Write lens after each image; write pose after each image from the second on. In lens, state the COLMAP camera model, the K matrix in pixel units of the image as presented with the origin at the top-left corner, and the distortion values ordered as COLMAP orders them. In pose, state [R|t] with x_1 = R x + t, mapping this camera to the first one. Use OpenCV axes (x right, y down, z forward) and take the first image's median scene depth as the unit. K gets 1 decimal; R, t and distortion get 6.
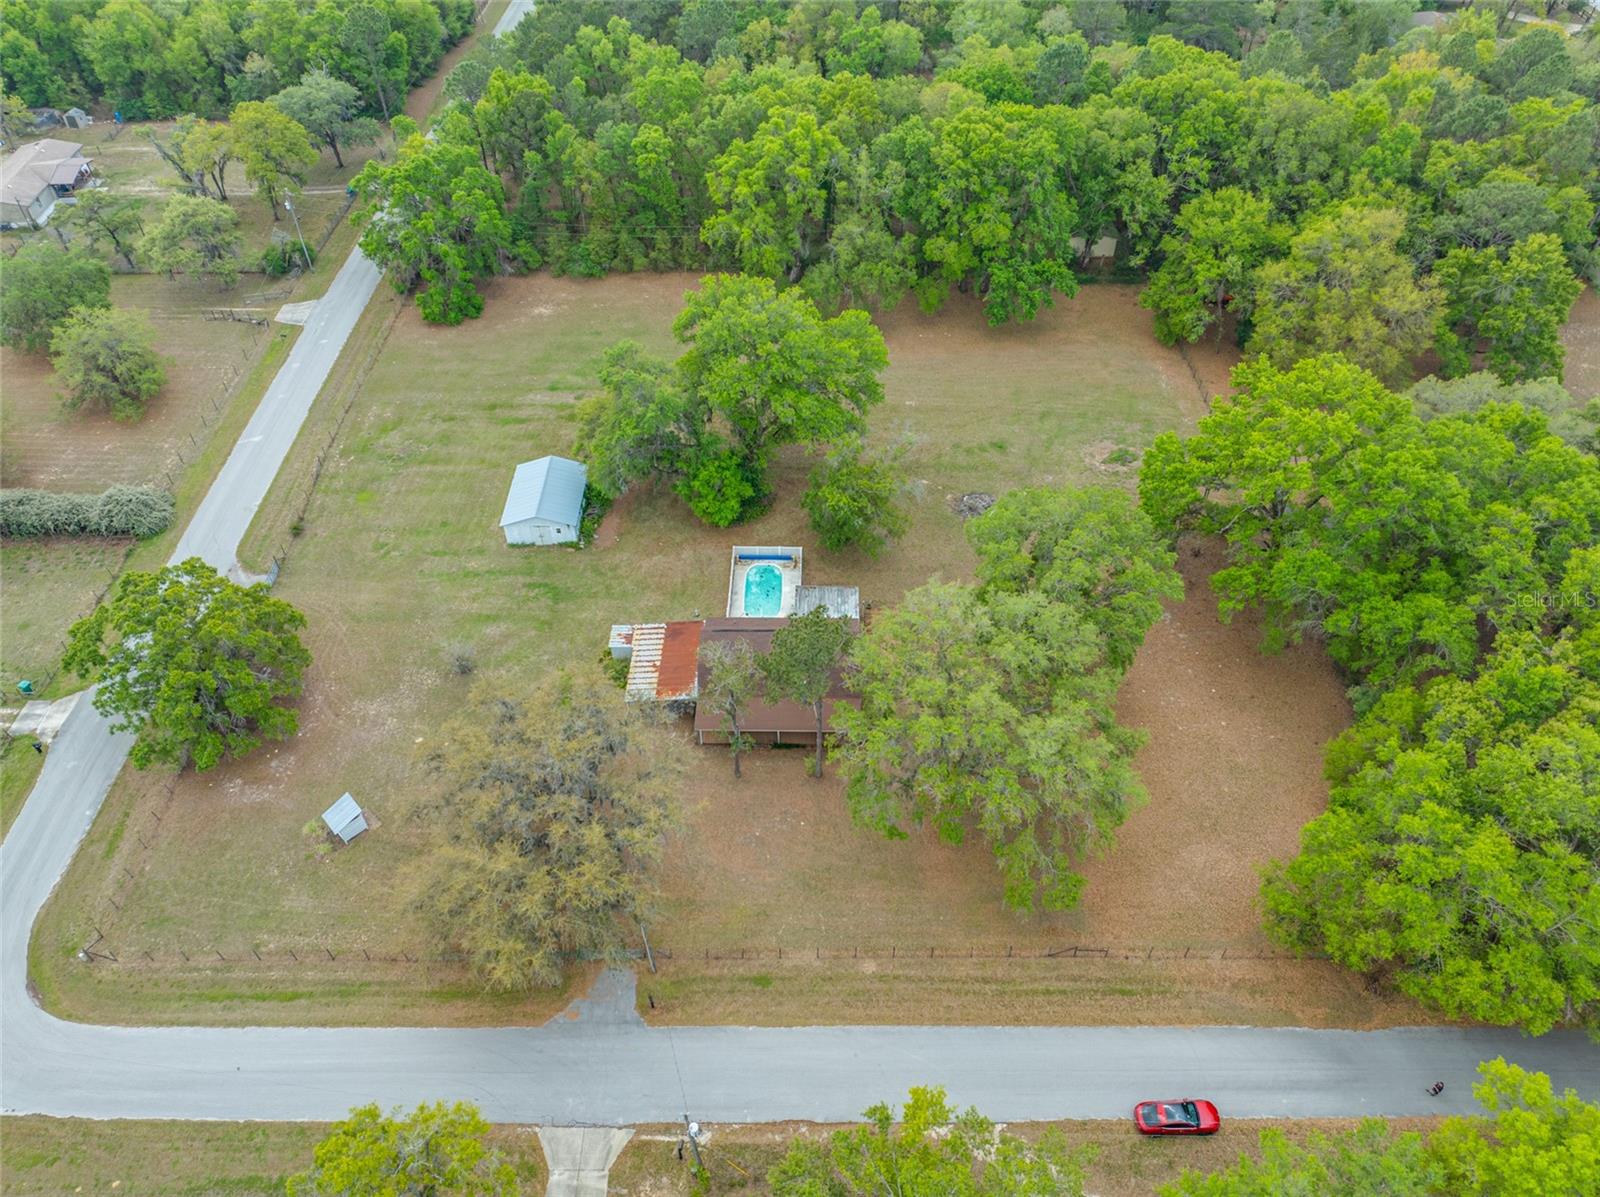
lens RADIAL K [[1135.5, 0, 803.9], [0, 1135.5, 594.3], [0, 0, 1]] dist [-0.027986, 0.033897]
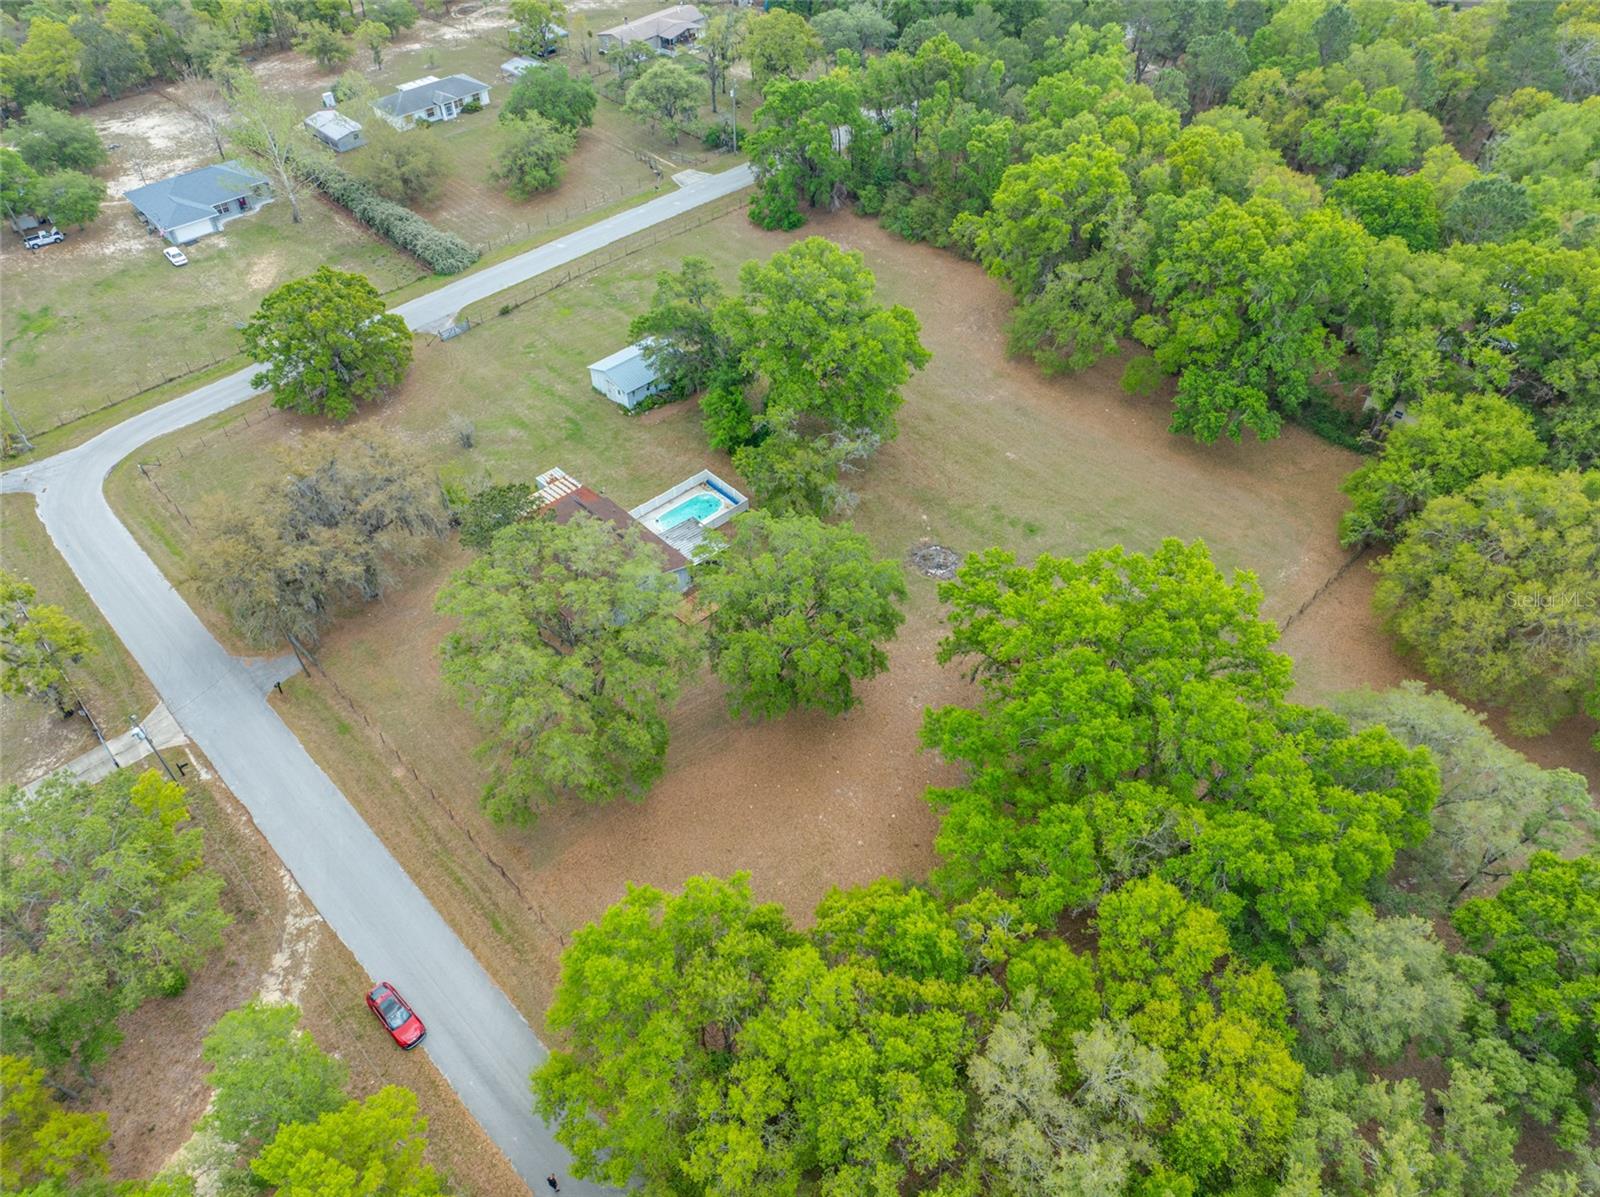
lens RADIAL K [[1126.4, 0, 800.0], [0, 1126.4, 598.5], [0, 0, 1]] dist [-0.005726, -0.002298]
pose [[0.699966, 0.503090, -0.506900, 0.514443], [-0.499807, 0.852066, 0.155491, -0.126347], [0.510138, 0.144514, 0.847865, 0.127876]]
